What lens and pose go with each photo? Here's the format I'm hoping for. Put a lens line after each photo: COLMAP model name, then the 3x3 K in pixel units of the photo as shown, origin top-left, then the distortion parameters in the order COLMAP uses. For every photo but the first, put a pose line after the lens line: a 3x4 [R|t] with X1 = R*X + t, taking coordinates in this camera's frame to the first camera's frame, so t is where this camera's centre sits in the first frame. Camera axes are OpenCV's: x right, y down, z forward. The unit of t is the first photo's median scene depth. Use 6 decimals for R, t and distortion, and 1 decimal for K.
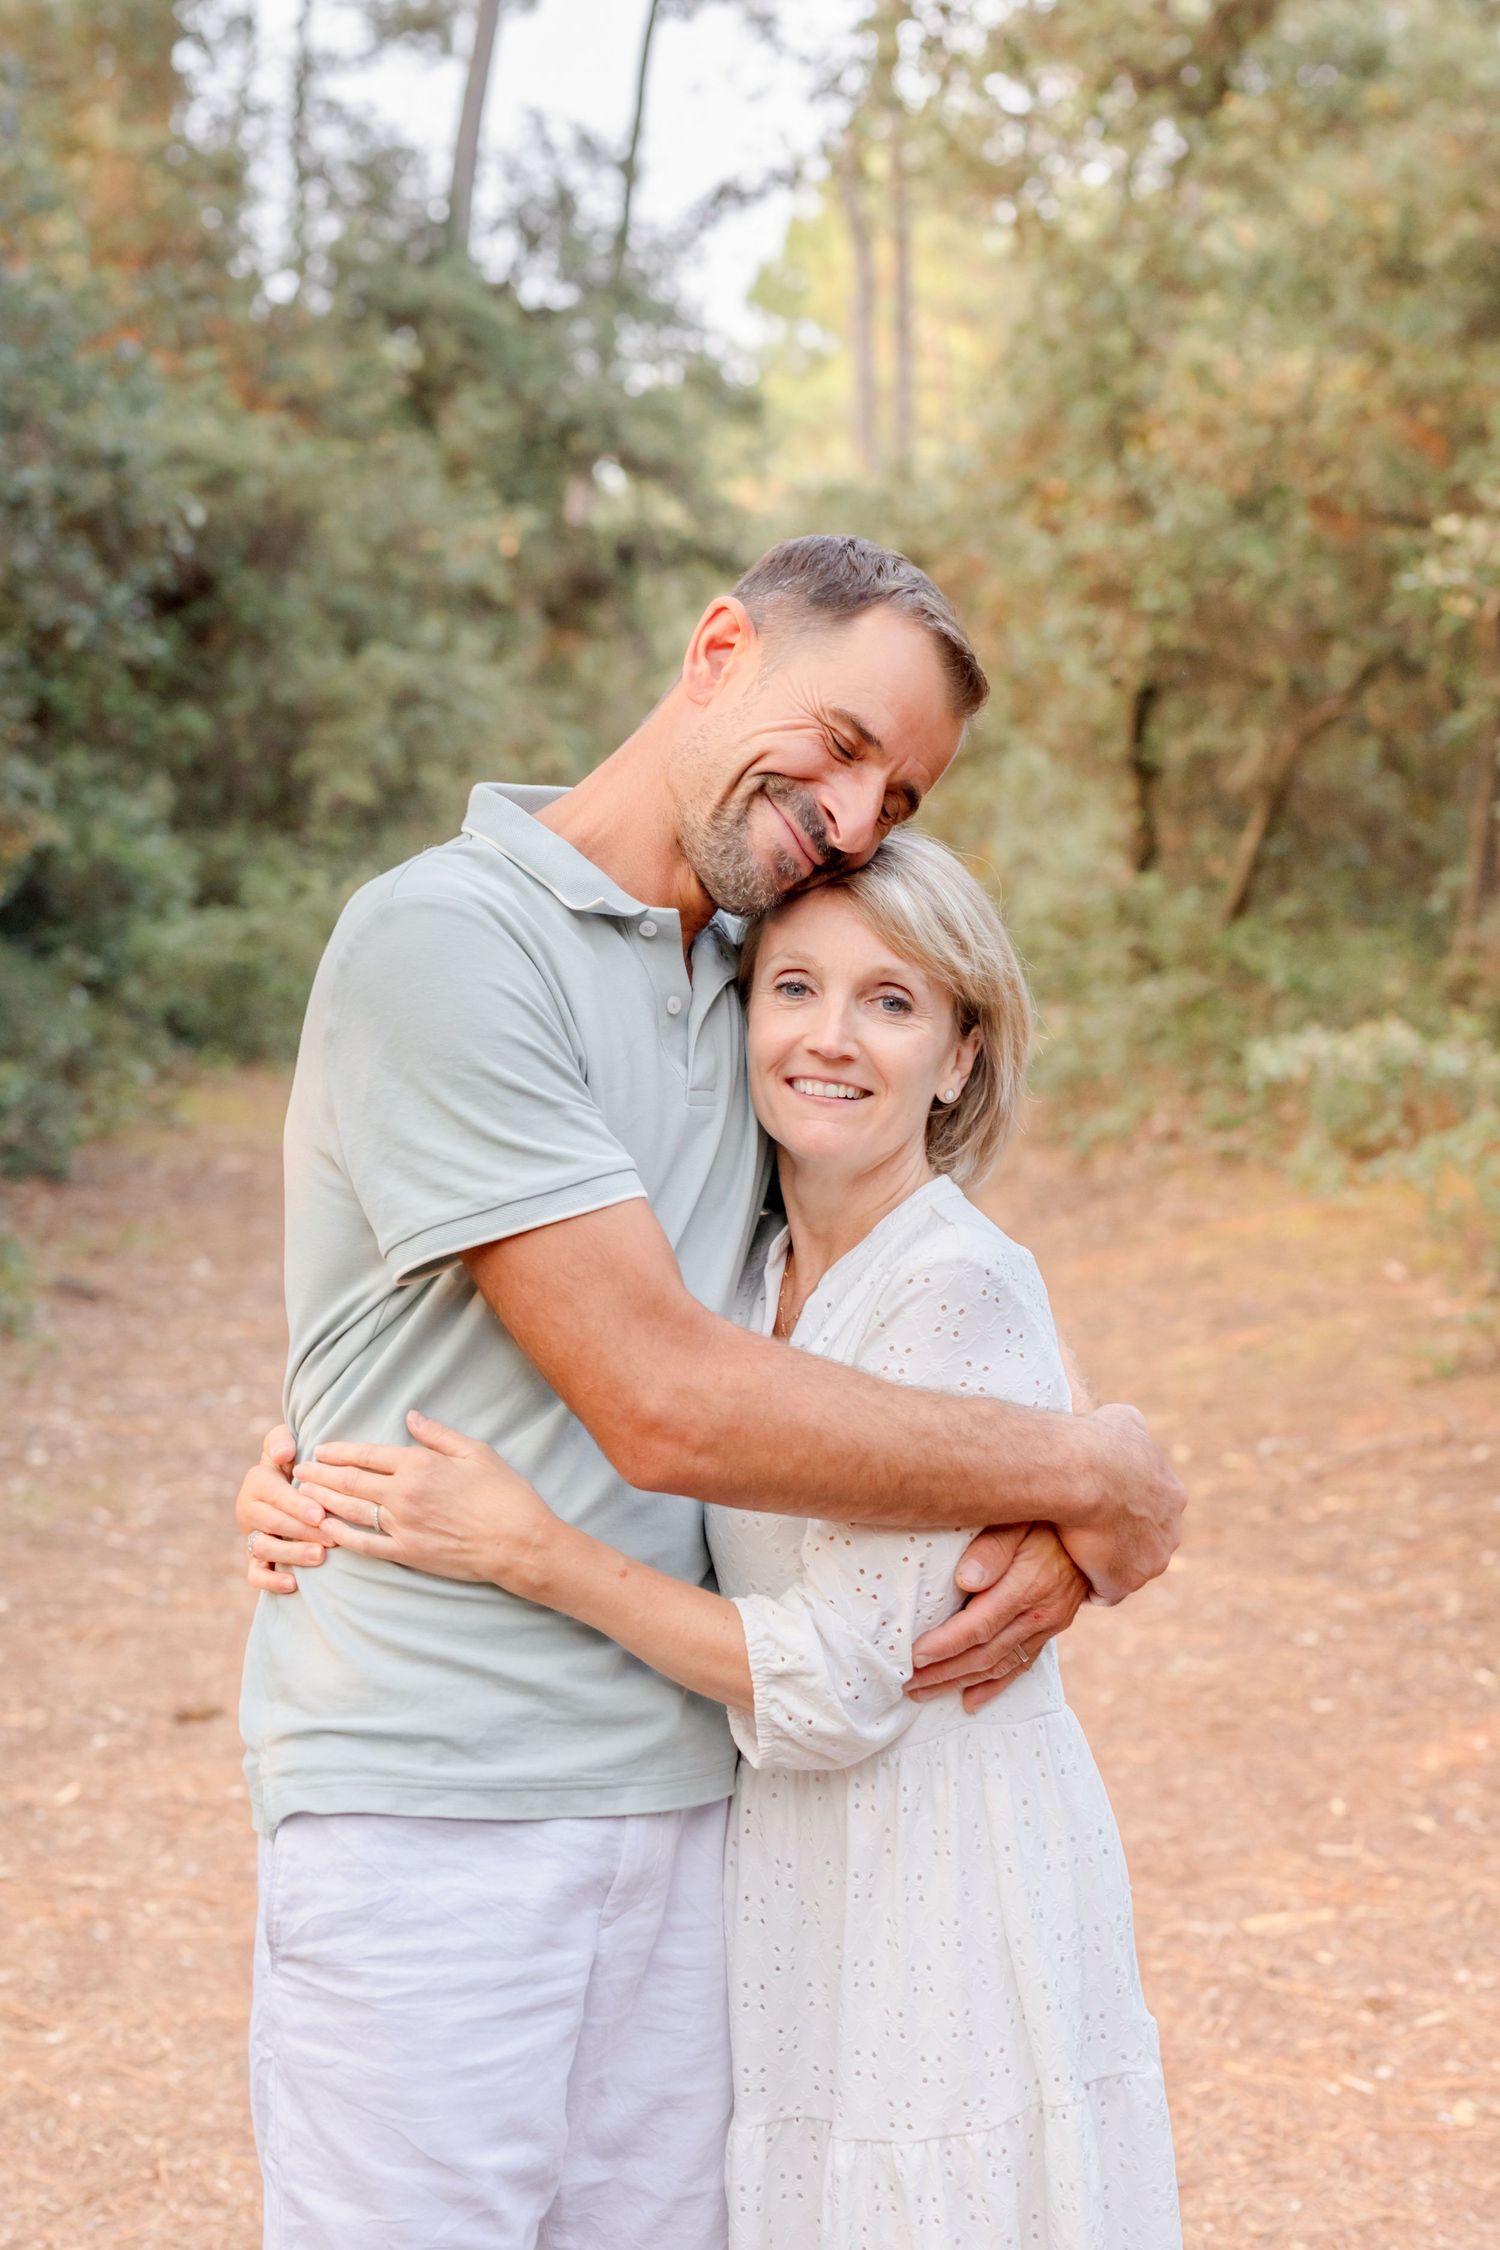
lens RADIAL K [[3656.9, 0, 743.9], [0, 3656.9, 1126.9], [0, 0, 1]] dist [0.006564, 0.016530]
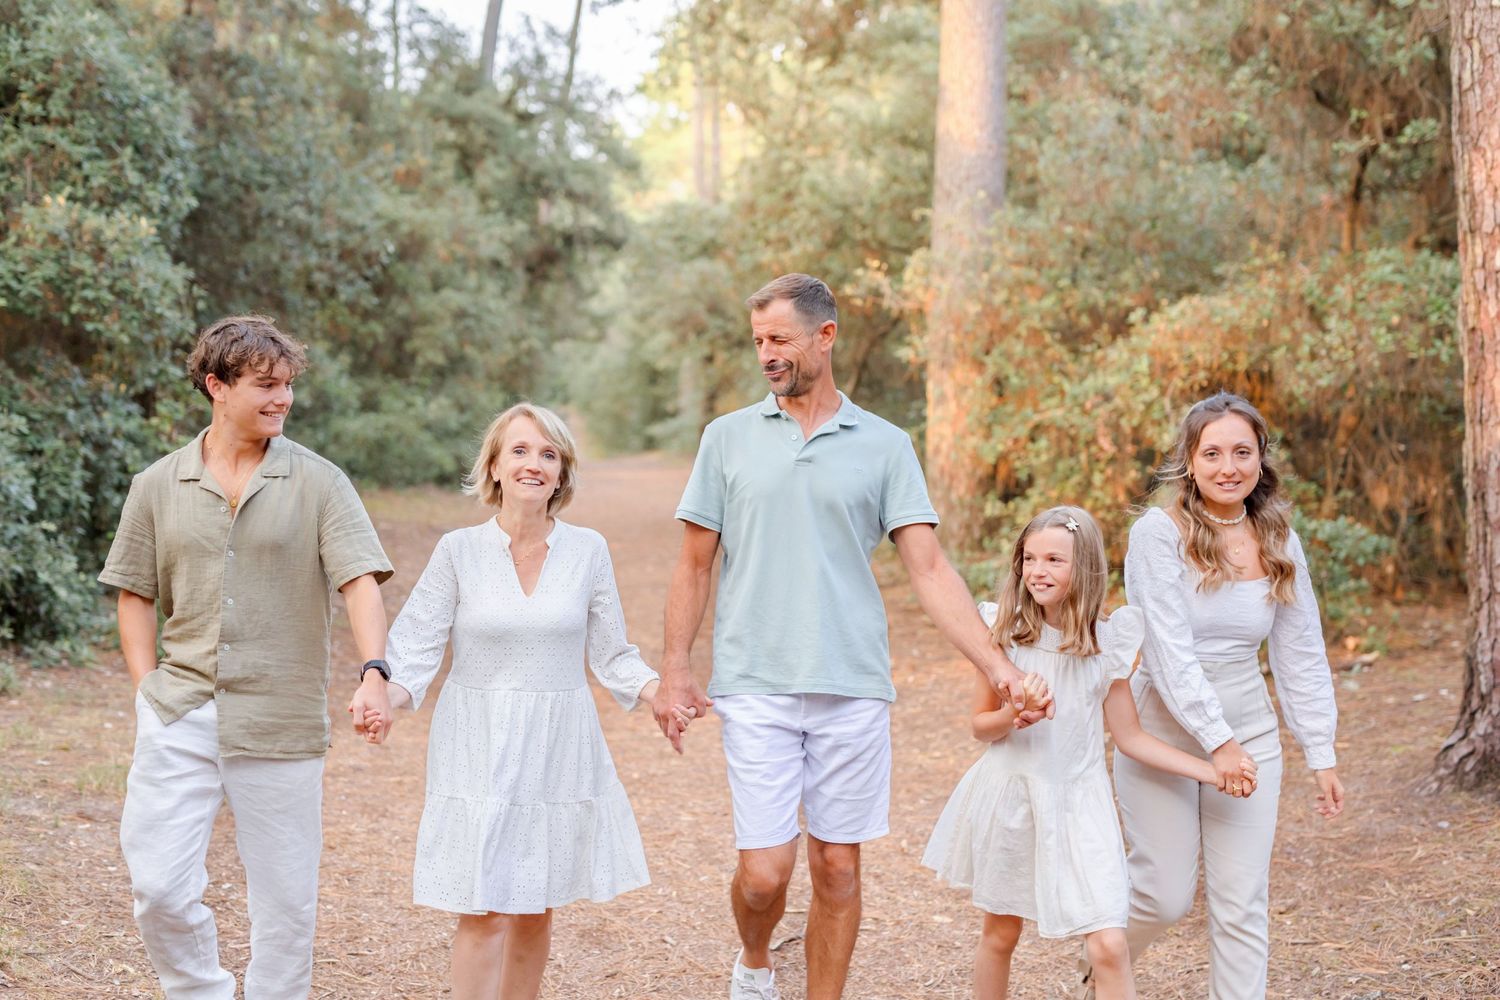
lens RADIAL K [[2050.0, 0, 749.9], [0, 2050.0, 500.2], [0, 0, 1]] dist [-0.014255, 0.028255]
pose [[0.998293, 0.013371, 0.056855, 0.008144], [-0.011986, 0.999625, -0.024640, 0.016907], [-0.057163, 0.023917, 0.998078, -0.191898]]
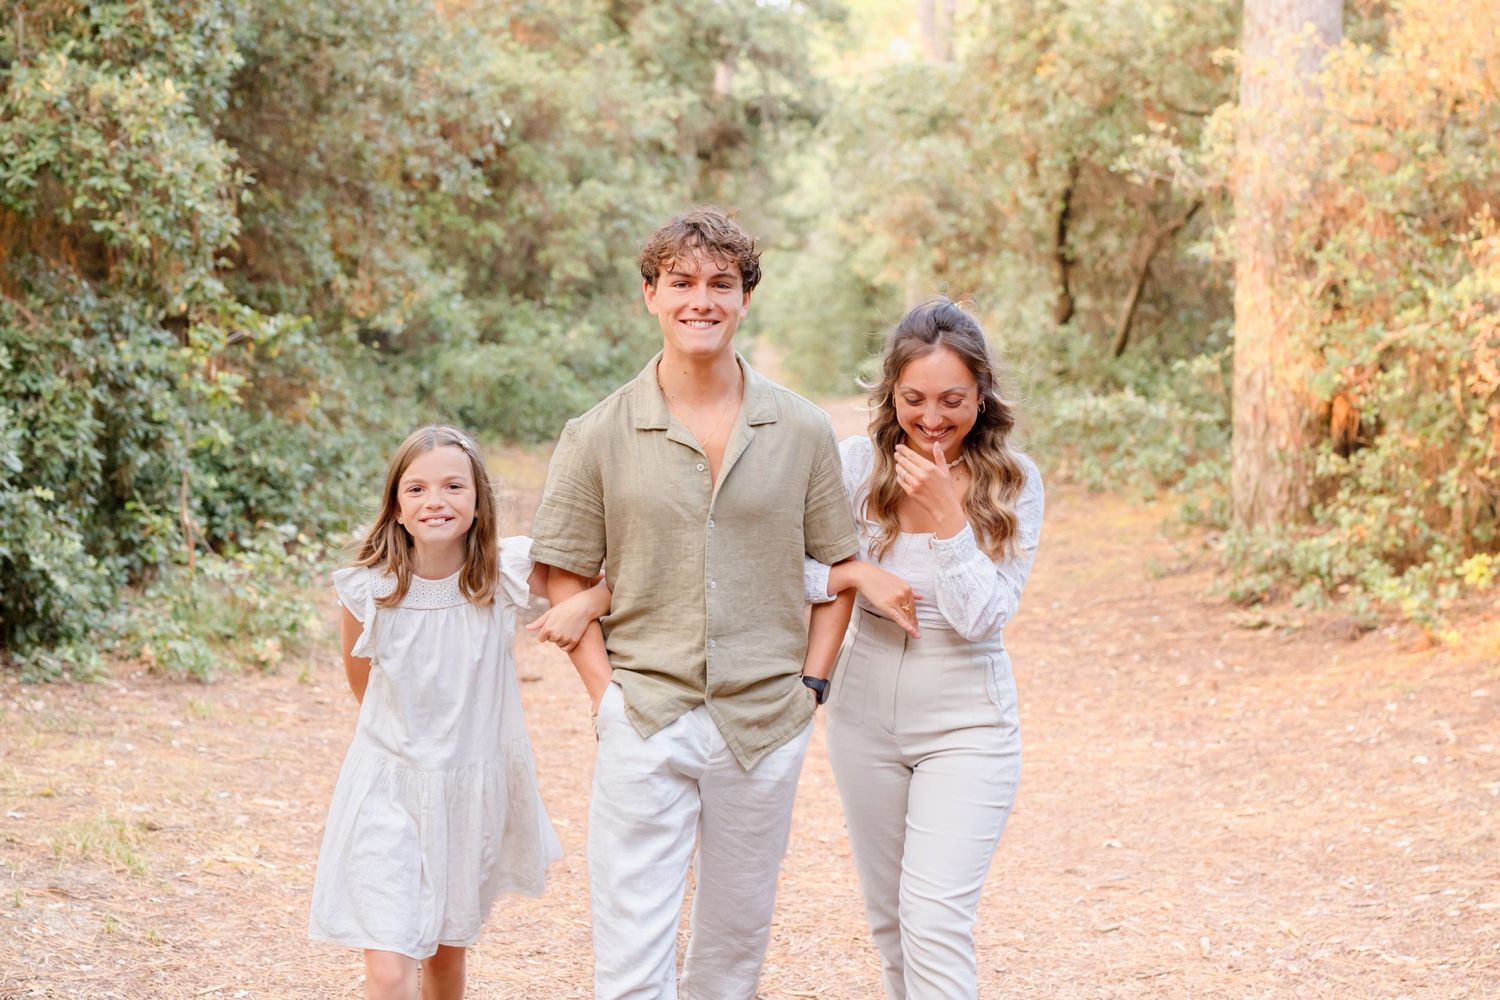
lens RADIAL K [[2683.5, 0, 725.8], [0, 2683.5, 491.5], [0, 0, 1]] dist [-0.005449, -0.068941]
pose [[0.998989, 0.008639, -0.044112, 0.011160], [-0.009149, 0.999894, -0.011362, 0.017034], [0.044010, 0.011755, 0.998962, -0.170951]]
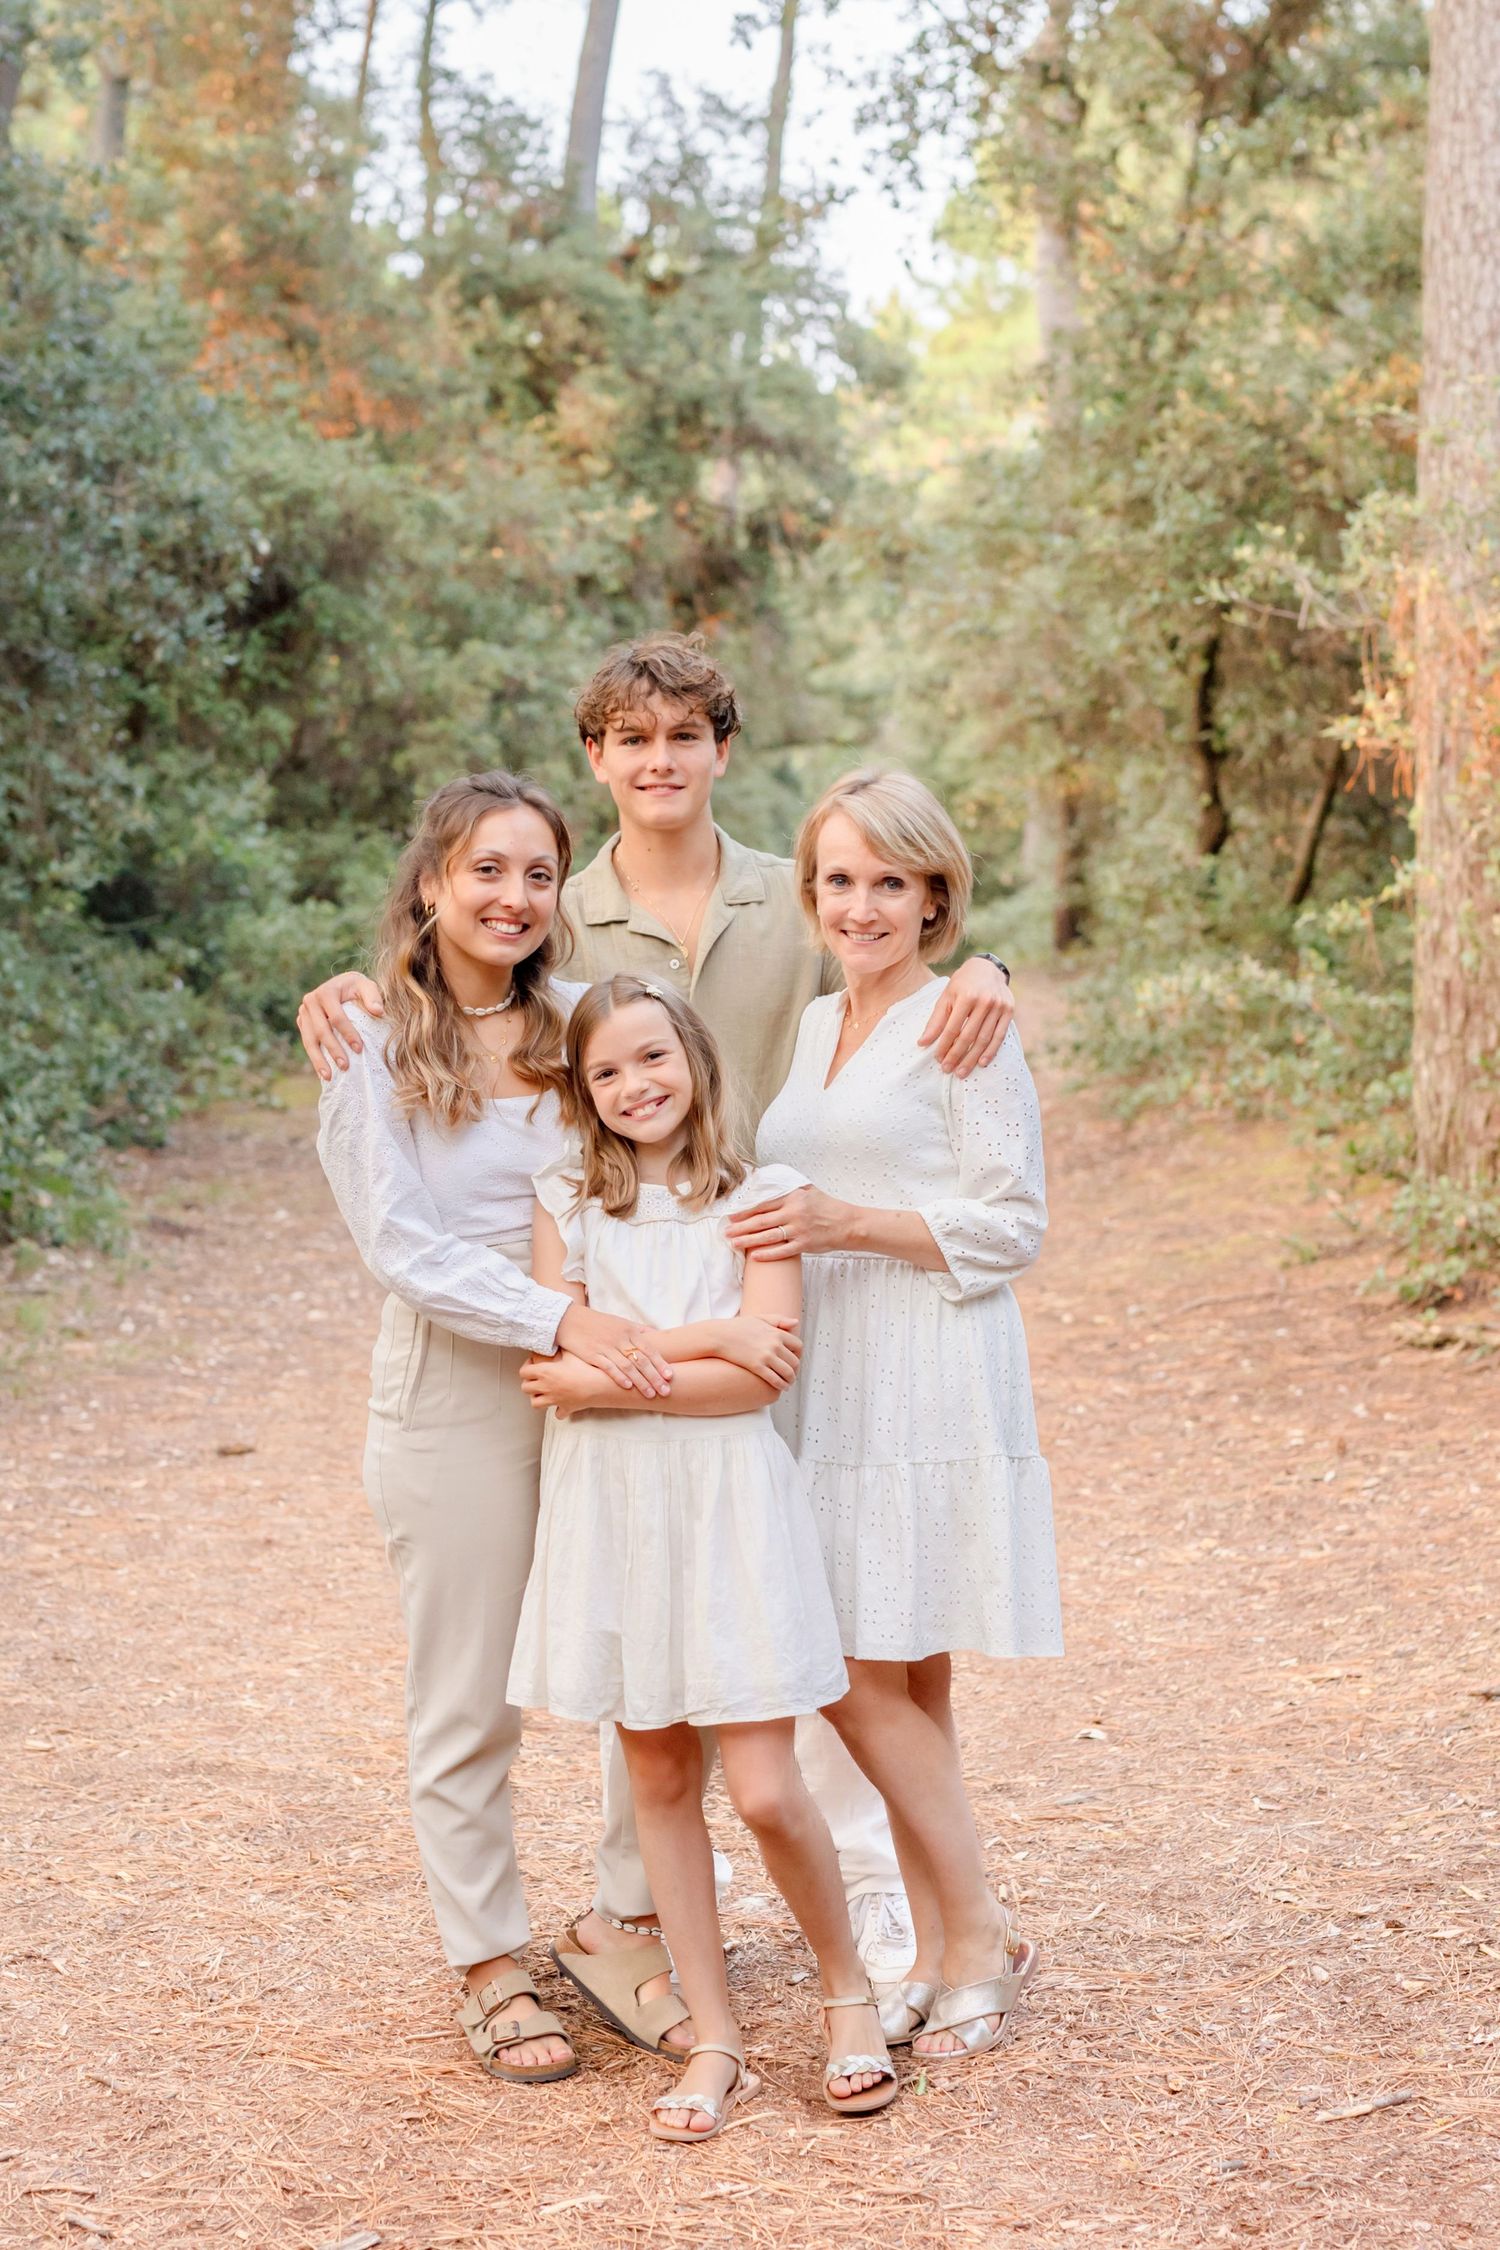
lens RADIAL K [[4149.9, 0, 682.0], [0, 4149.9, 1086.2], [0, 0, 1]] dist [0.003934, -0.024638]
pose [[0.997847, -0.009054, -0.064950, 0.032261], [0.007785, 0.999774, -0.019764, 0.015041], [0.065114, 0.019216, 0.997693, -0.145731]]
